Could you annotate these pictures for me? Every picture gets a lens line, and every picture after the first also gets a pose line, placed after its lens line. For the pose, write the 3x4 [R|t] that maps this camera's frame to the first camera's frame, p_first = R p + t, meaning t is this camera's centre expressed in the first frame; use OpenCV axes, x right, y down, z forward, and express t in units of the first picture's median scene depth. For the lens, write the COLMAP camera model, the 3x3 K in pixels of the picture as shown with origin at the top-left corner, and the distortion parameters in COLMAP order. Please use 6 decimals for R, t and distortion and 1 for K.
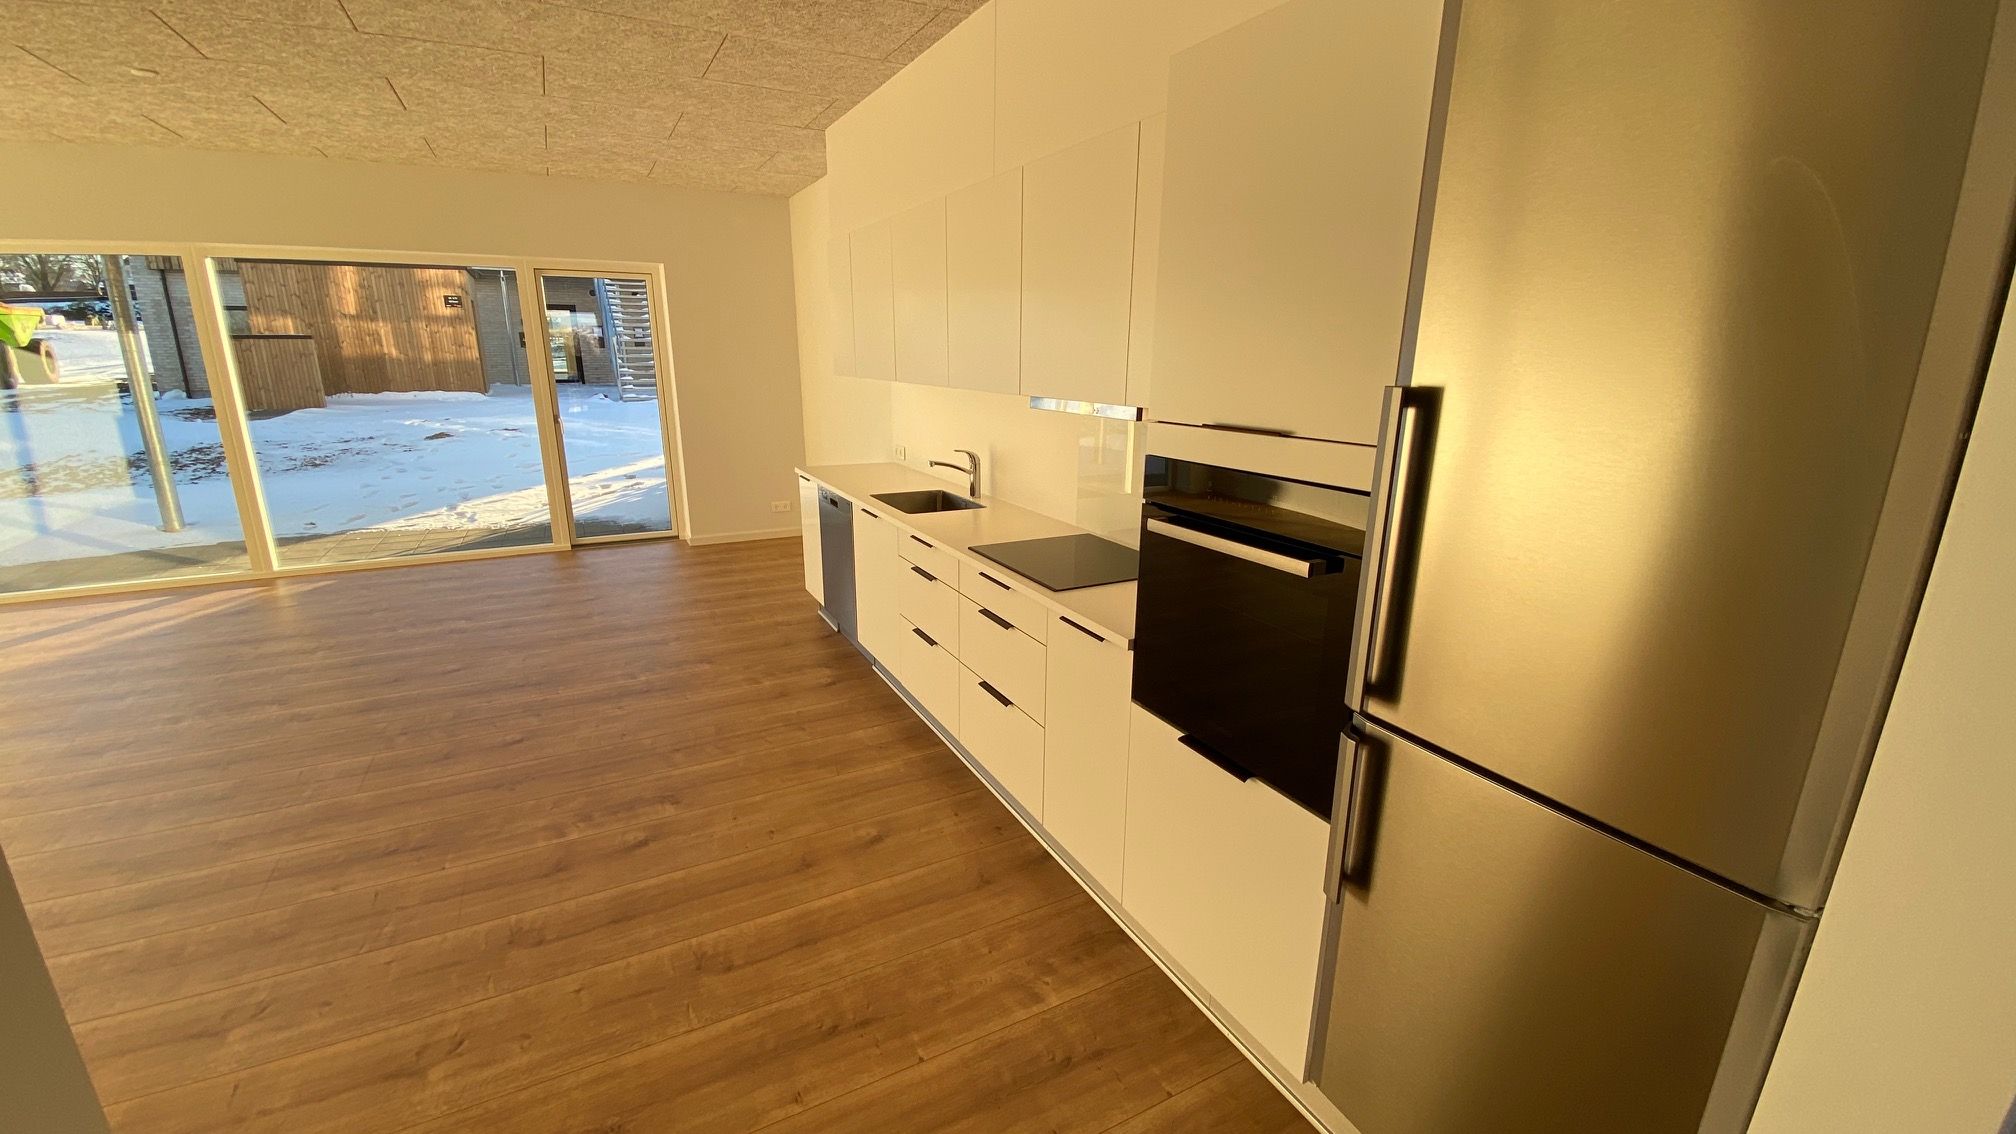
lens RADIAL K [[810.6, 0, 999.1], [0, 810.6, 560.3], [0, 0, 1]] dist [-0.000482, -0.000232]
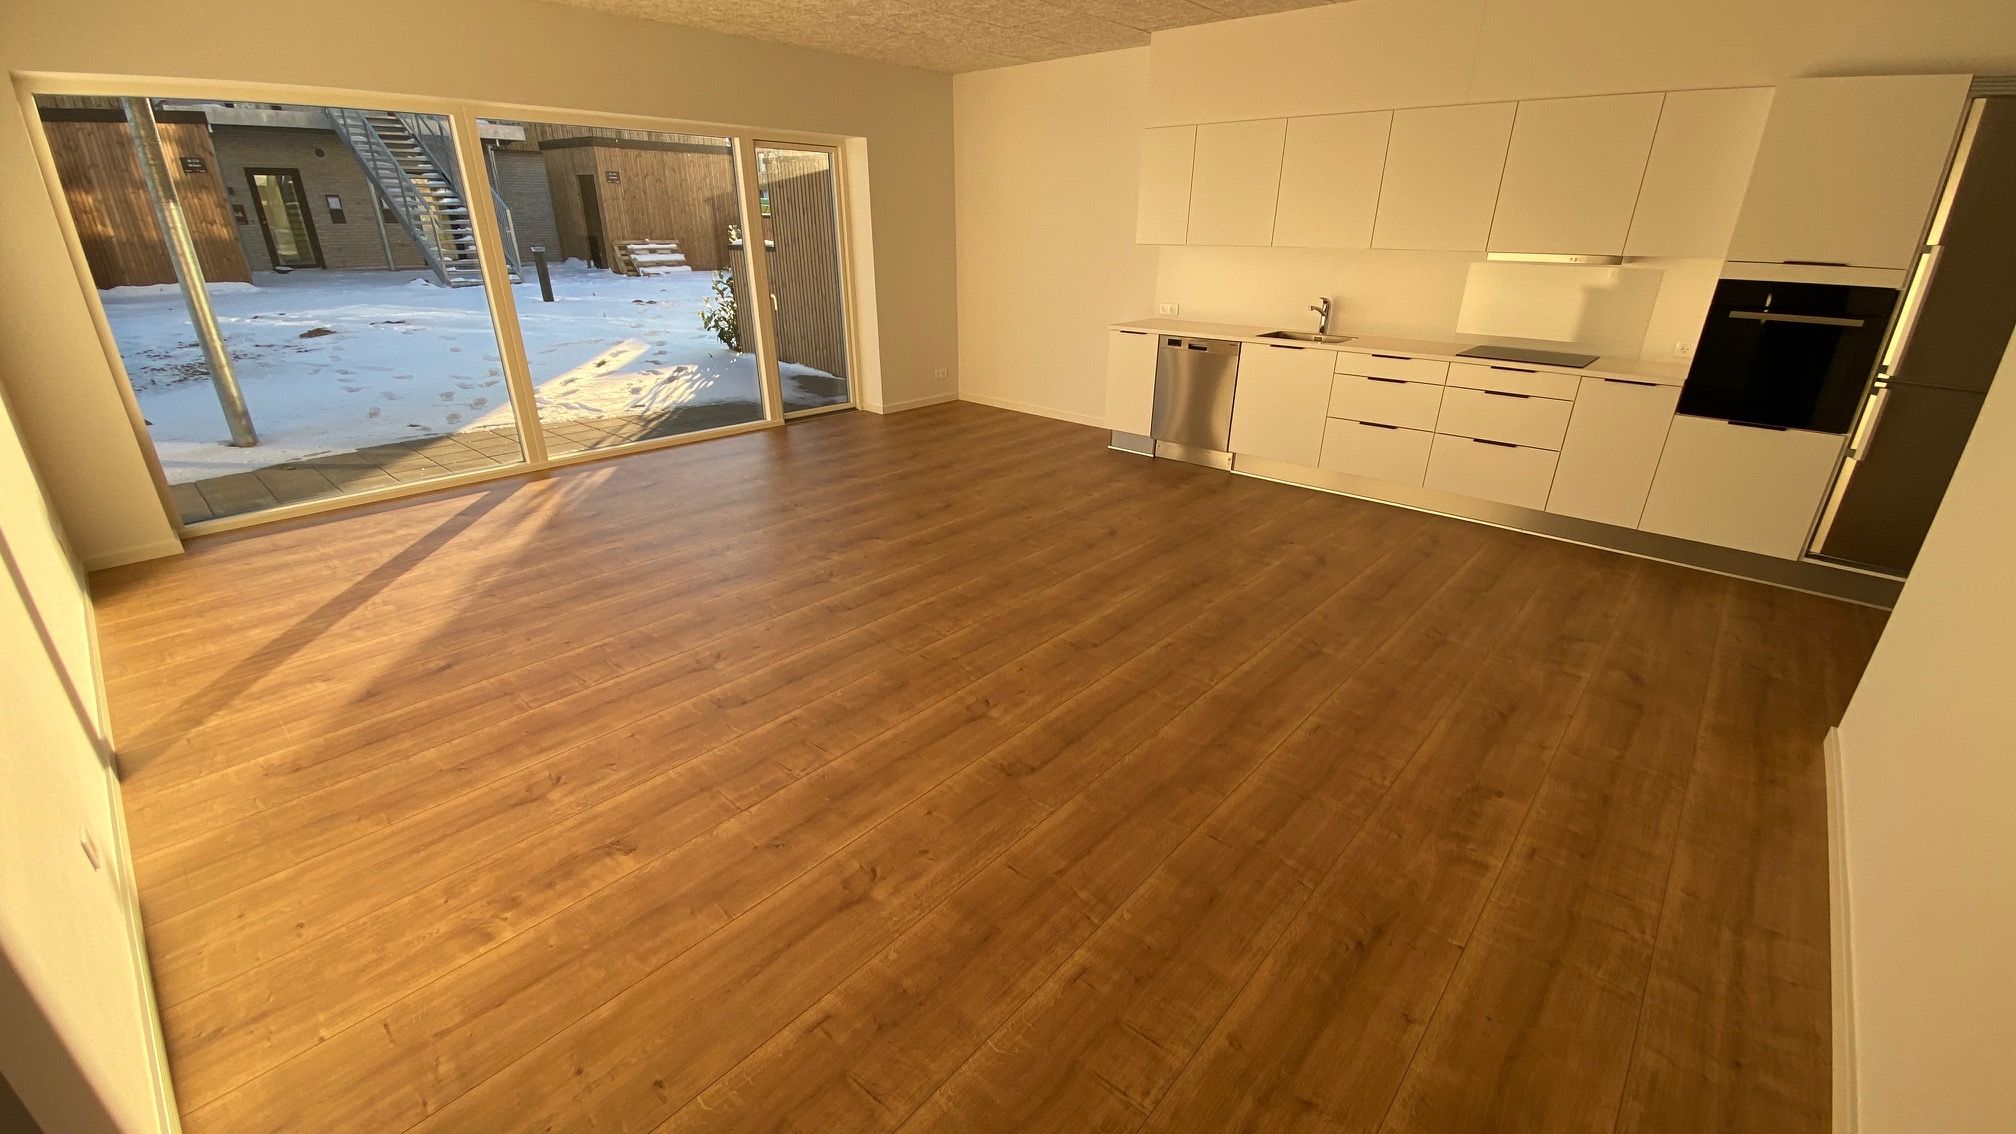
lens RADIAL K [[829.0, 0, 1006.0], [0, 829.0, 535.2], [0, 0, 1]] dist [0.030613, -0.028676]
pose [[0.934818, -0.122595, 0.333296, -0.835607], [0.088788, 0.989401, 0.114900, 0.039143], [-0.343849, -0.077818, 0.935795, -0.142072]]
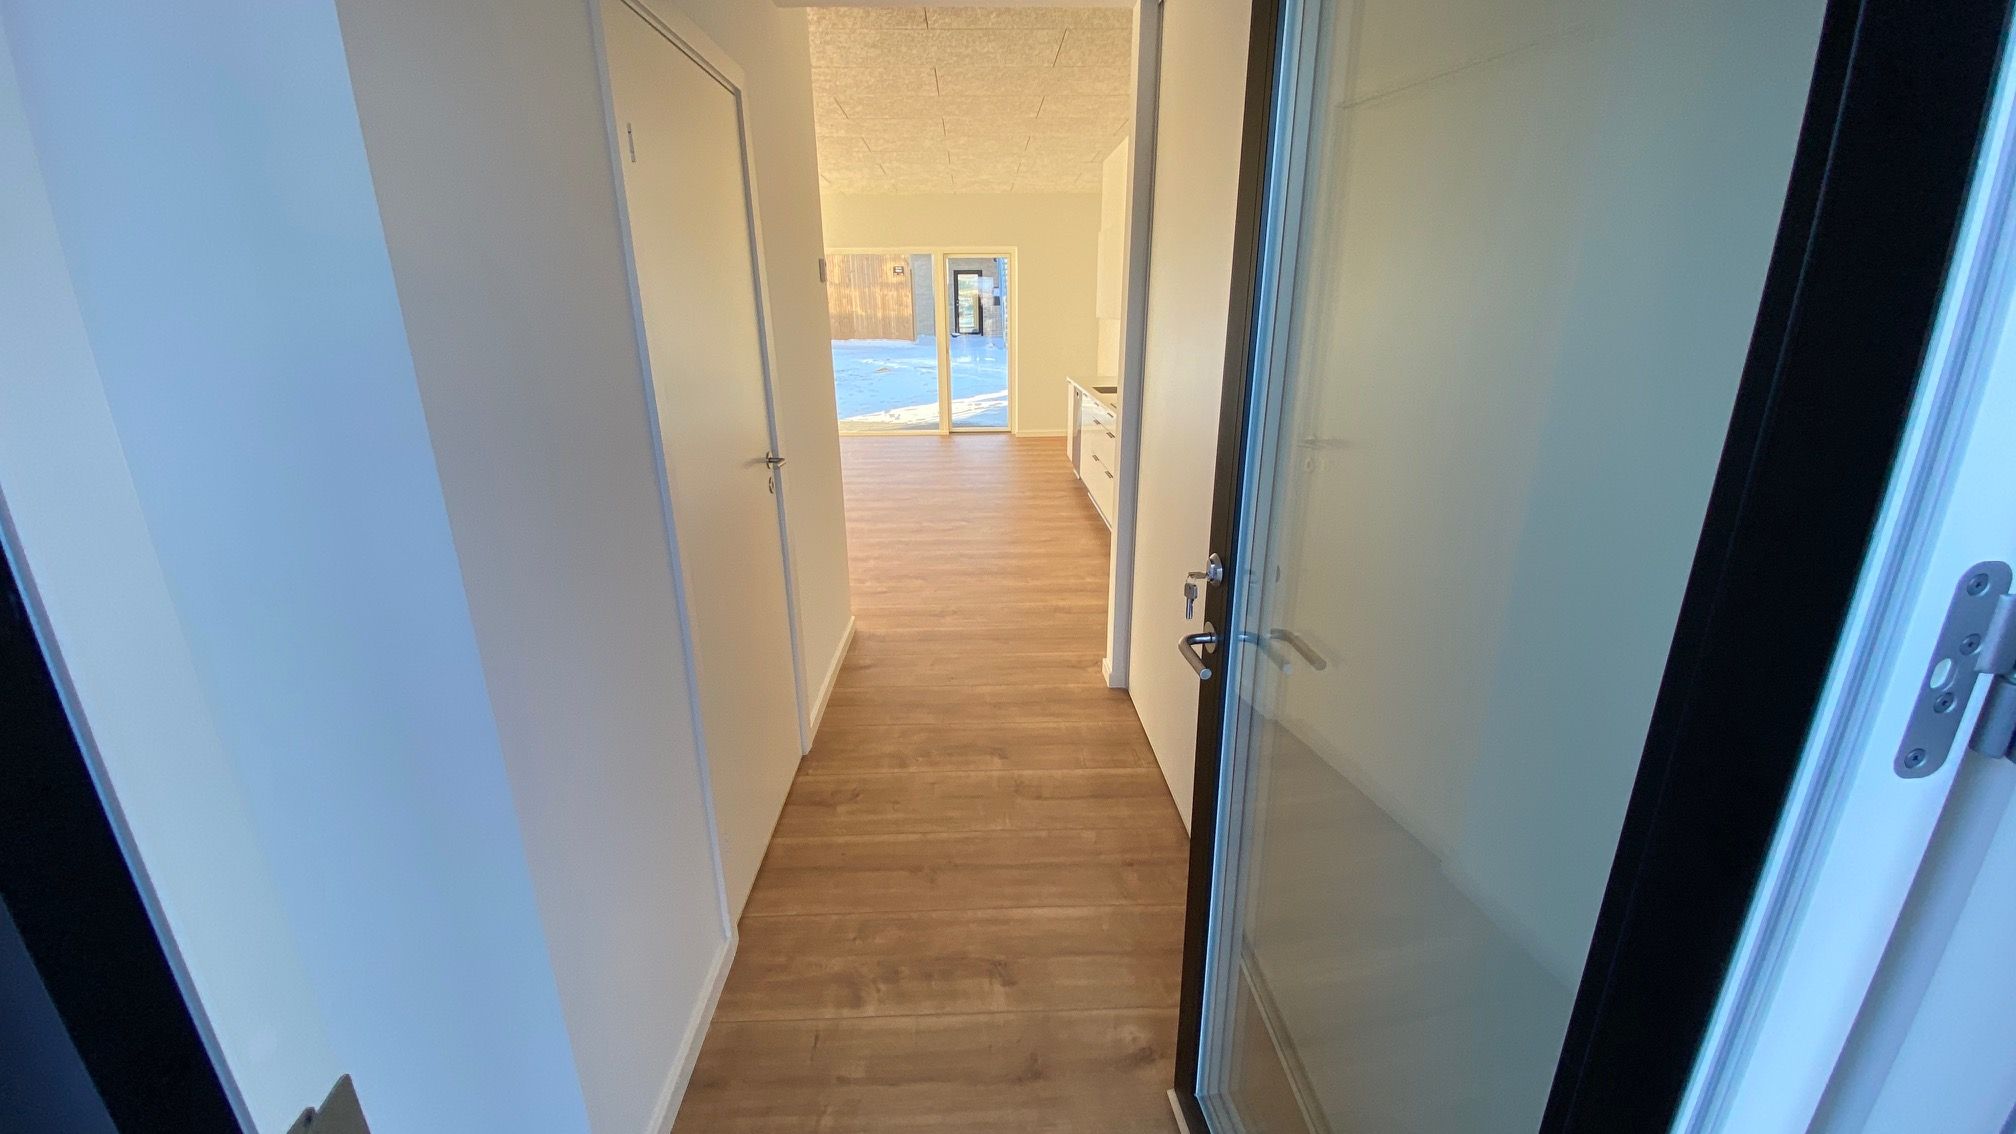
lens RADIAL K [[810.4, 0, 1008.0], [0, 810.4, 567.0], [0, 0, 1]] dist [0.028916, -0.026779]
pose [[0.901754, 0.118067, -0.415812, 0.356588], [-0.093560, 0.992482, 0.078909, 0.144135], [0.422002, -0.032253, 0.906021, -0.532170]]
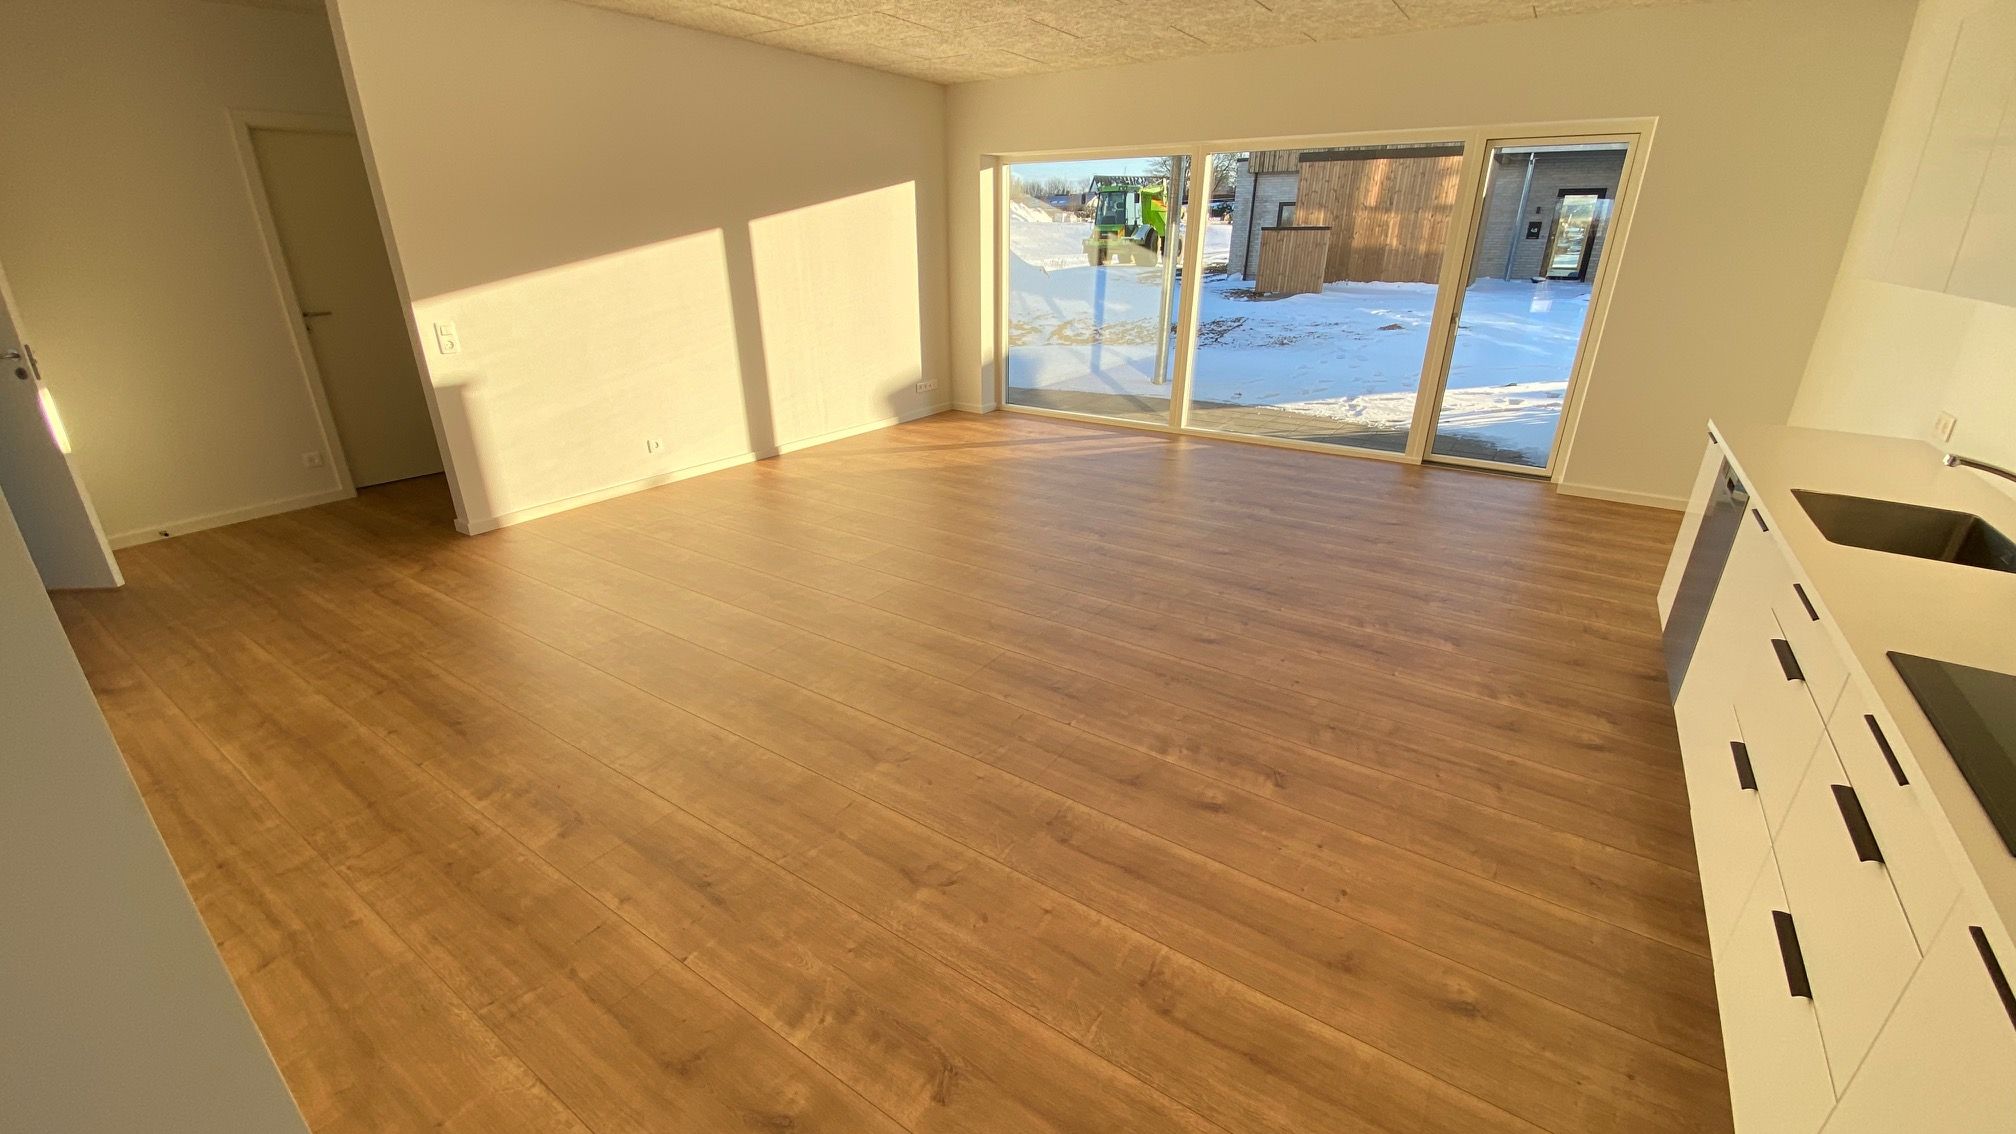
lens RADIAL K [[810.4, 0, 1008.0], [0, 810.4, 567.0], [0, 0, 1]] dist [0.028916, -0.026779]
pose [[0.475744, 0.325377, -0.817189, 0.050934], [-0.222131, 0.943393, 0.246309, -0.036814], [0.851073, 0.064343, 0.521090, 0.182369]]
